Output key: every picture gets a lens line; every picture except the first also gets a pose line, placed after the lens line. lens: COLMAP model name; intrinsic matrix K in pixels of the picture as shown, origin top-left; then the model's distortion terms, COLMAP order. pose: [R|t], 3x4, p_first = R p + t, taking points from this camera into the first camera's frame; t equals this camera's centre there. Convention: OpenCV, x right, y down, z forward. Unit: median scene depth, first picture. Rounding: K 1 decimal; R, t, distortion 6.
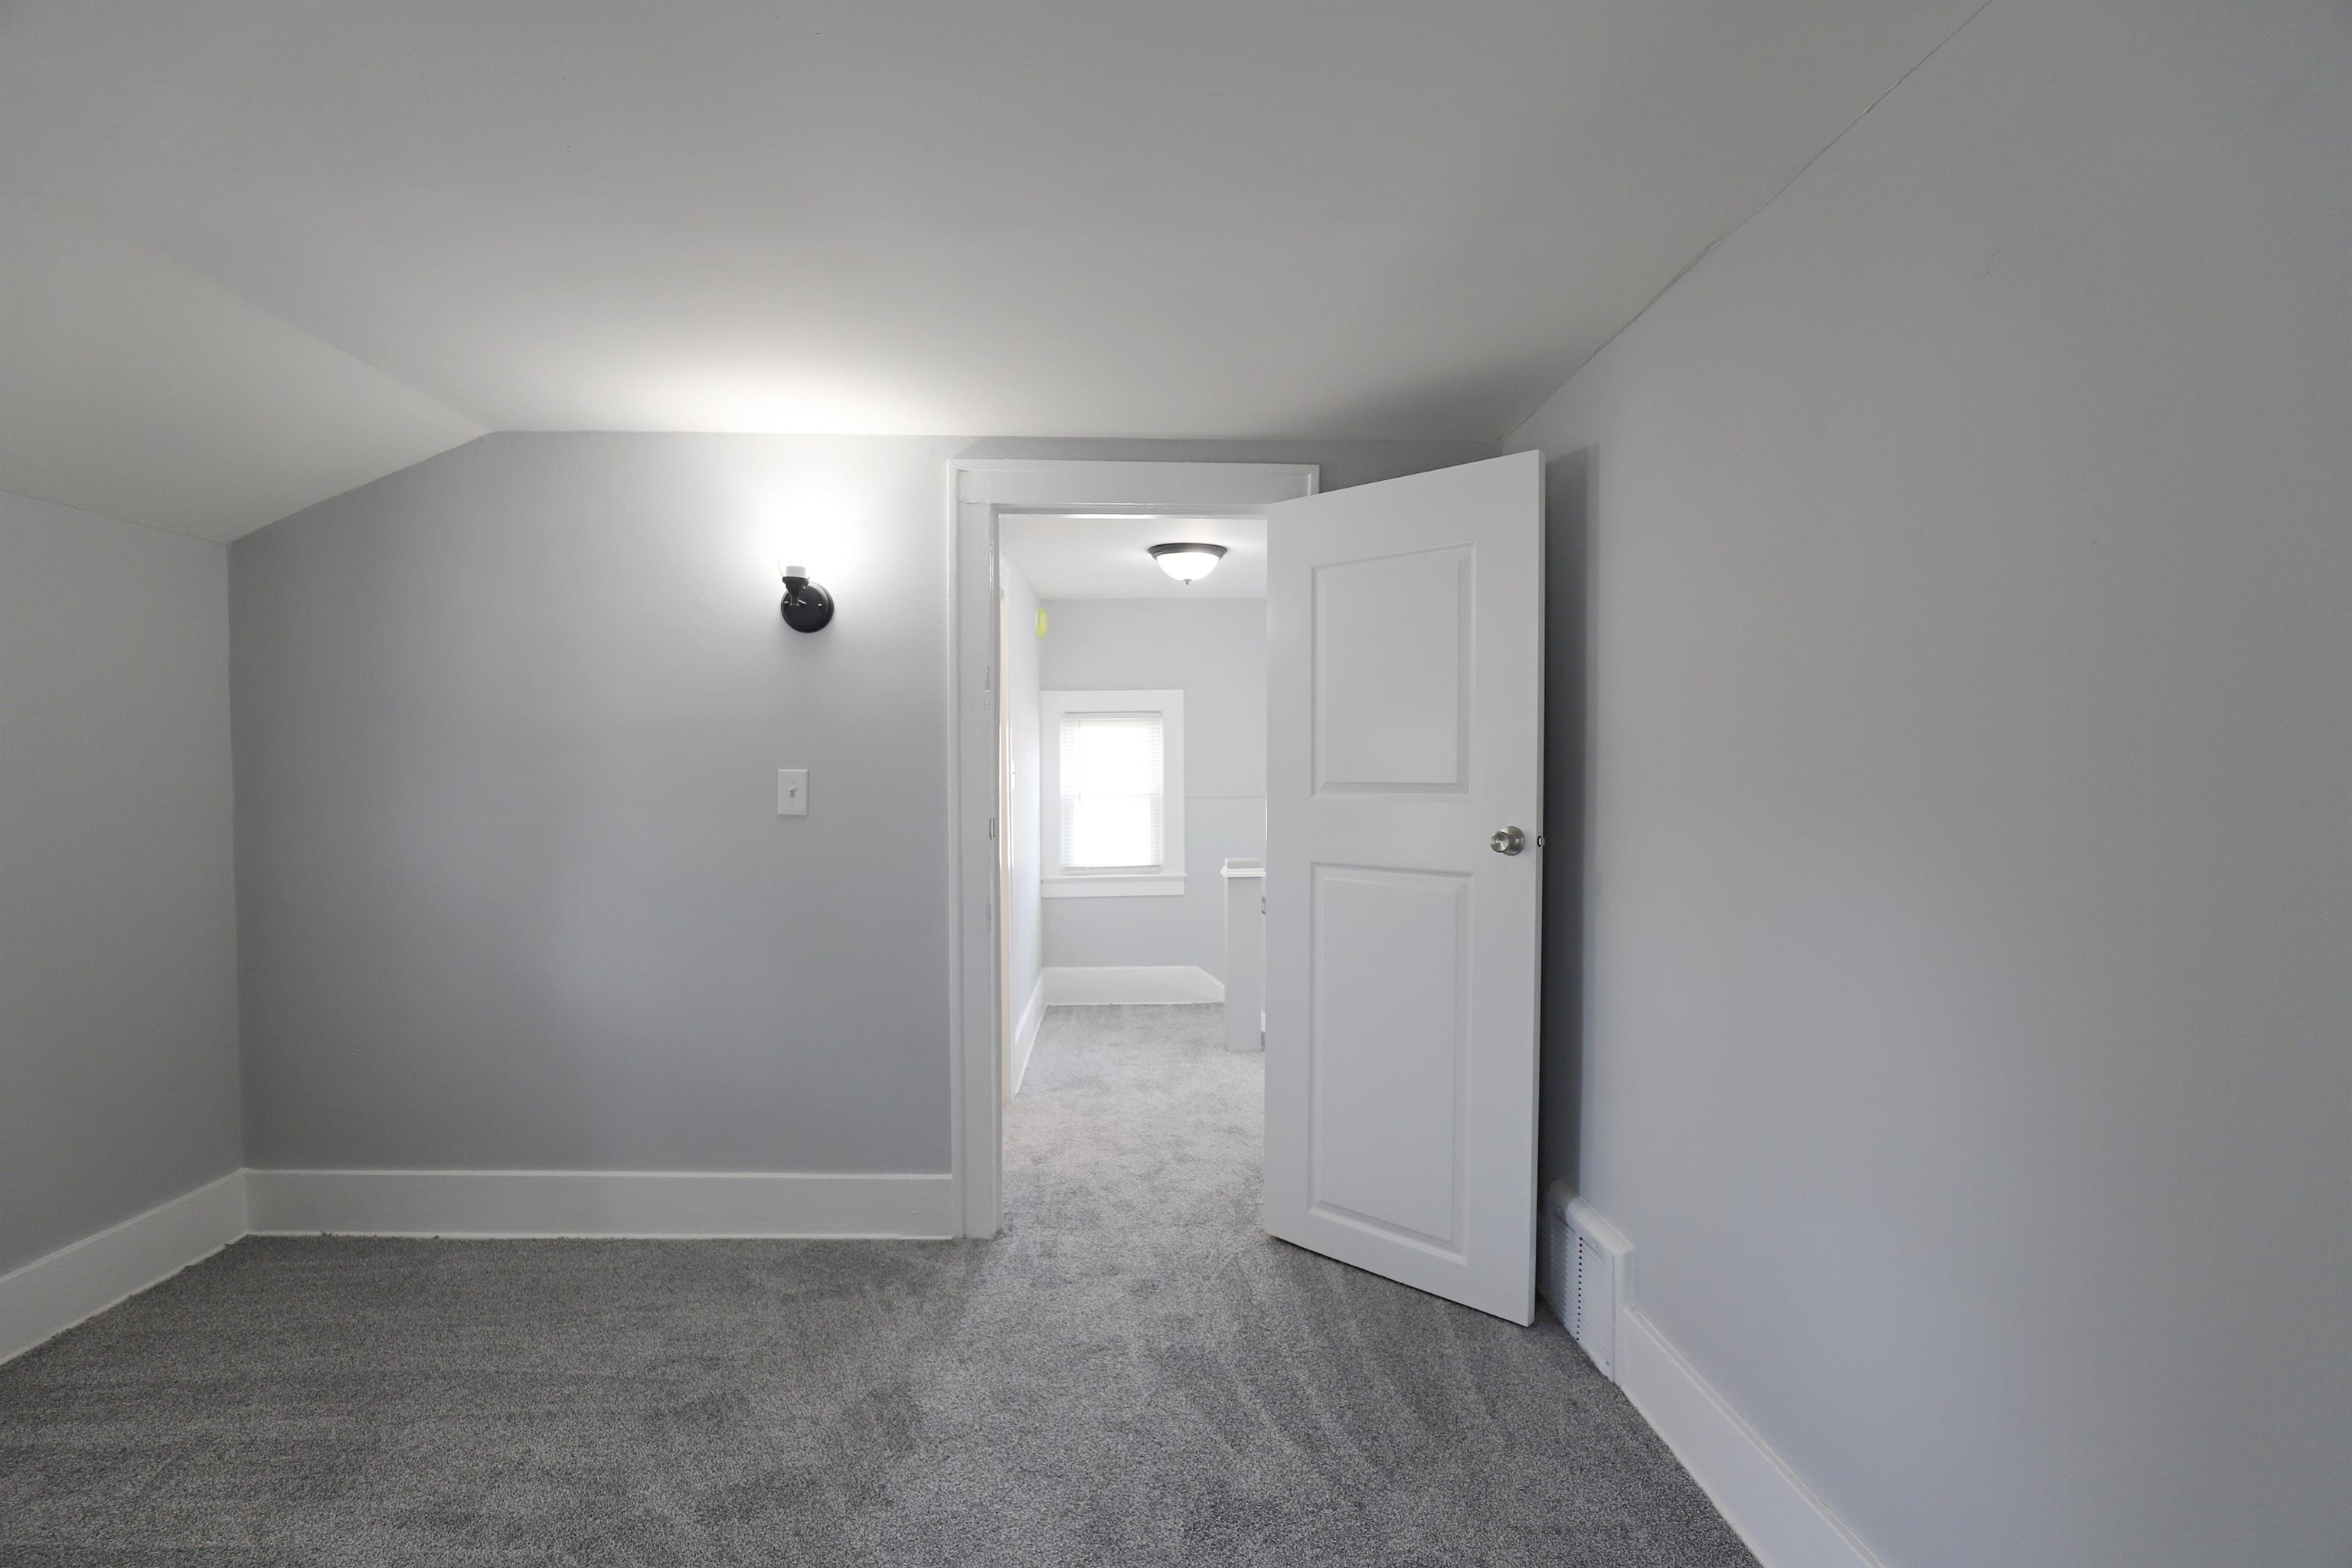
lens RADIAL K [[1085.8, 0, 1176.2], [0, 1085.8, 787.9], [0, 0, 1]] dist [-0.033830, 0.005385]
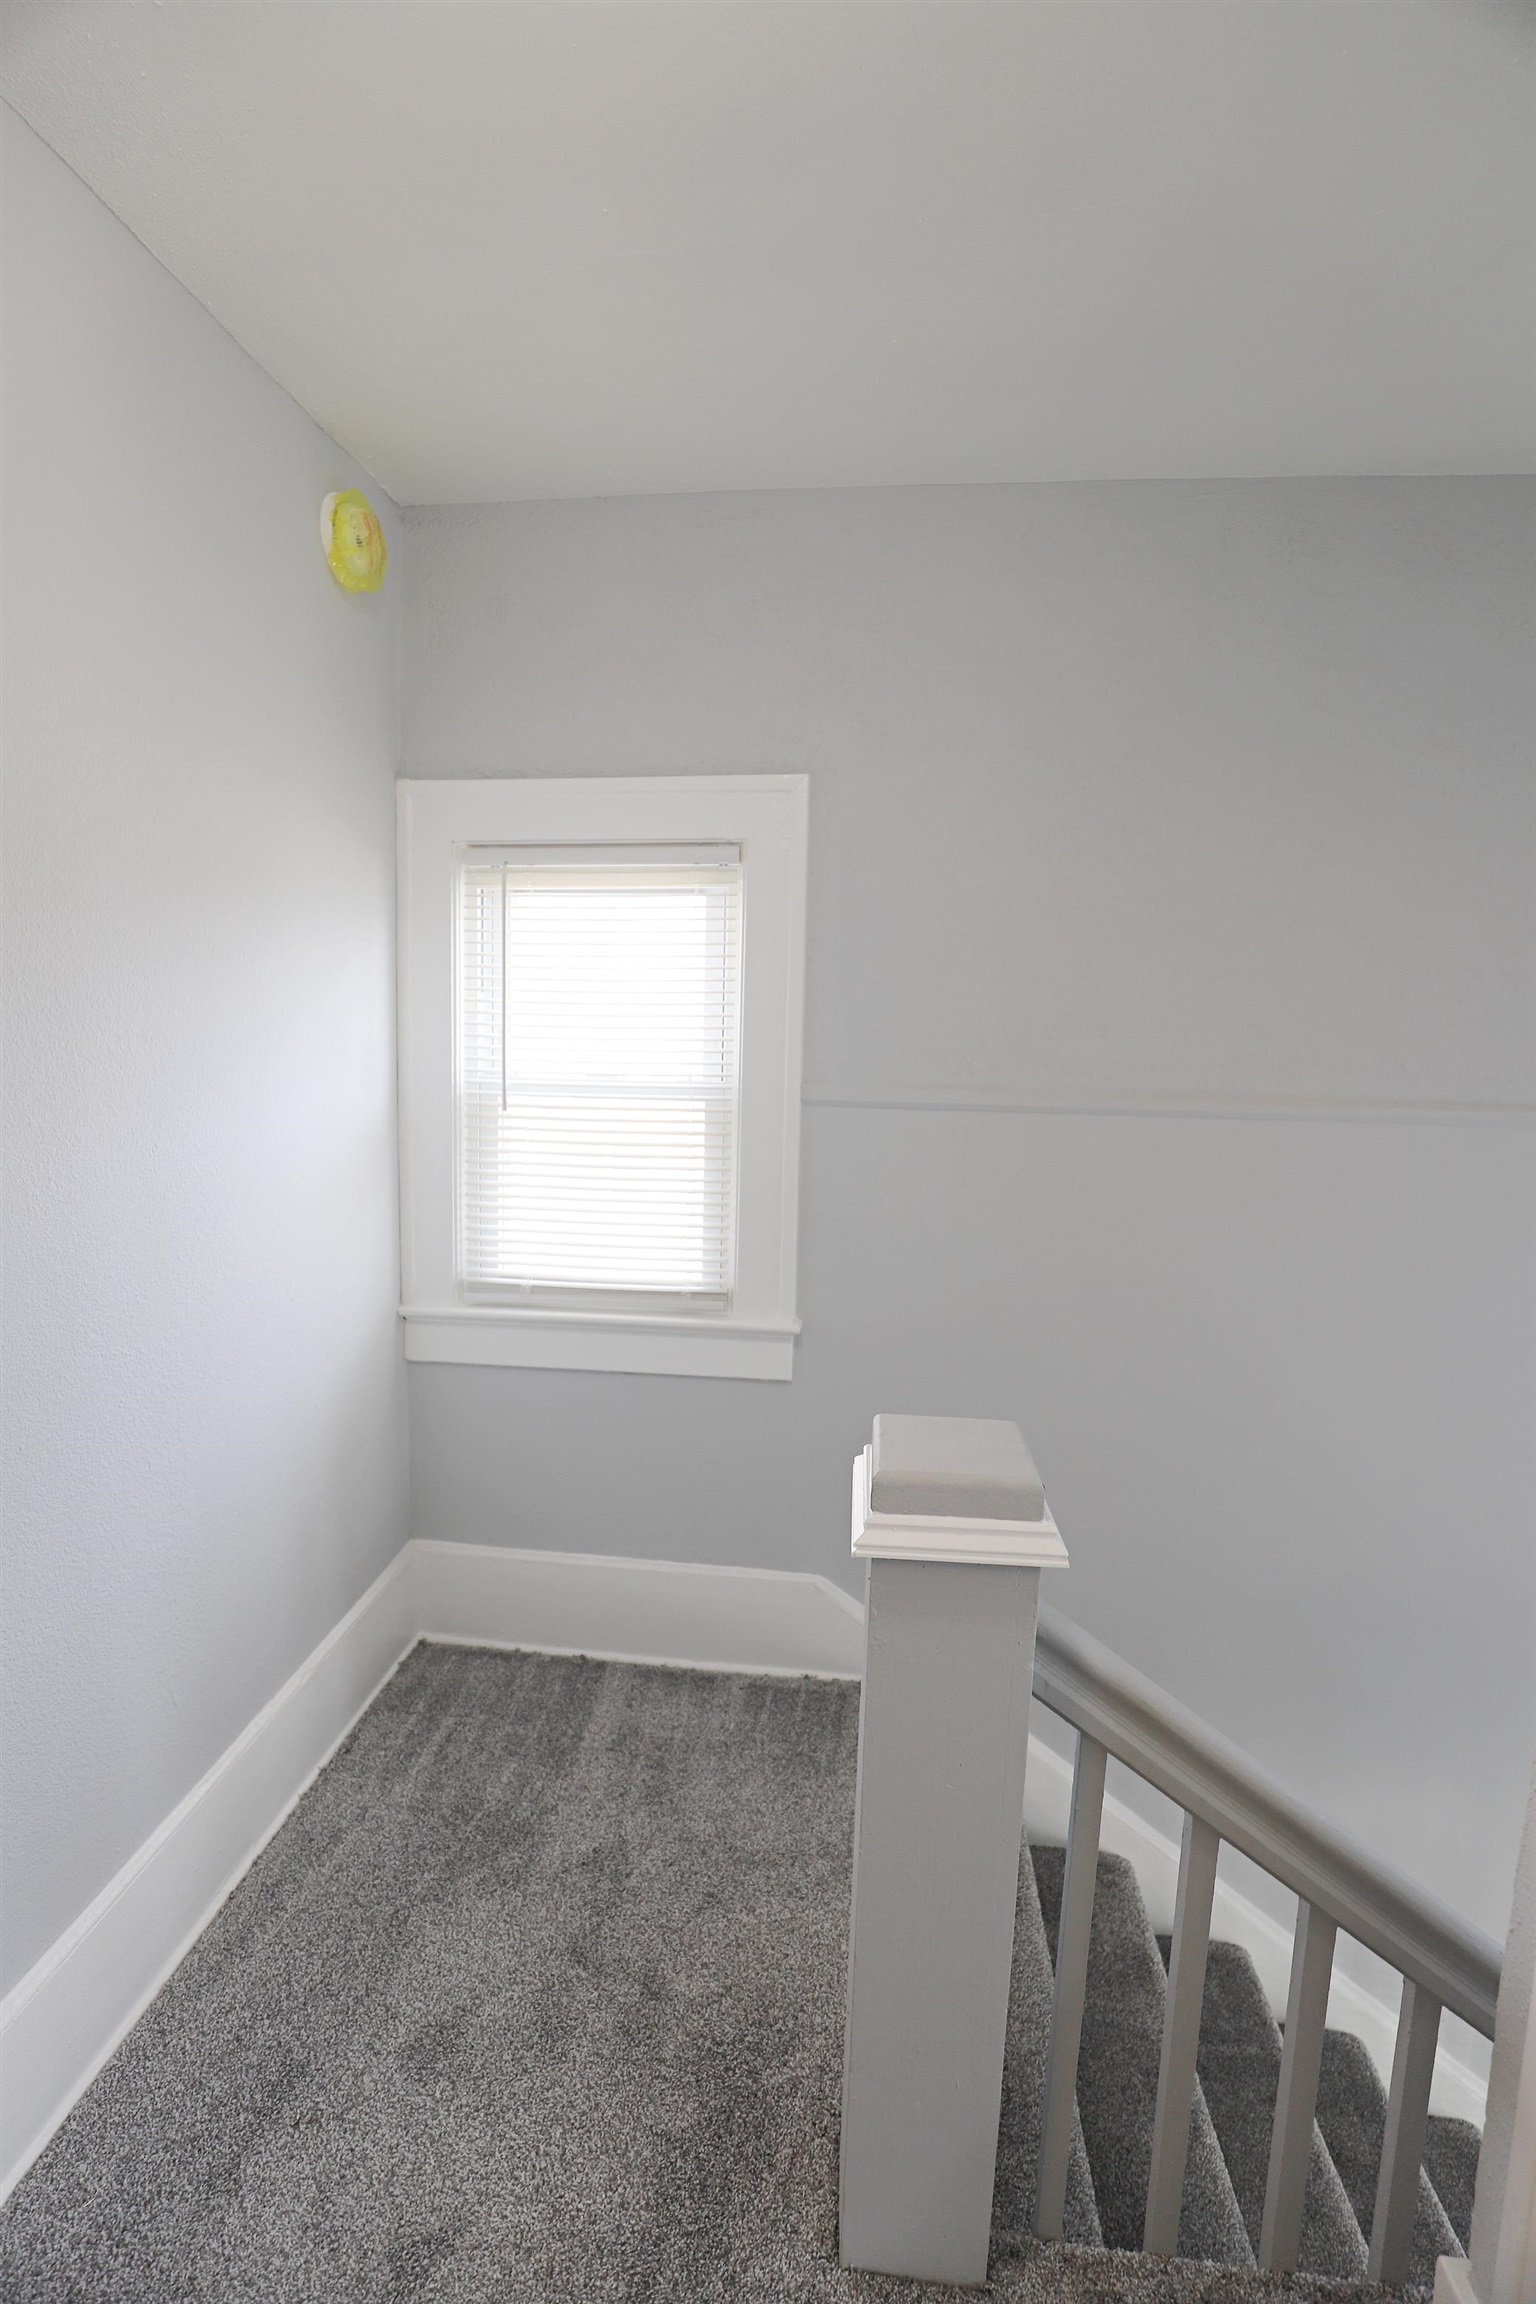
lens RADIAL K [[1063.7, 0, 768.0], [0, 1063.7, 1152.0], [0, 0, 1]] dist [-0.033830, 0.005385]
pose [[0.989460, 0.040429, -0.139045, 0.089188], [-0.026759, 0.994746, 0.098812, -0.015937], [0.142309, -0.094050, 0.985344, 1.362337]]
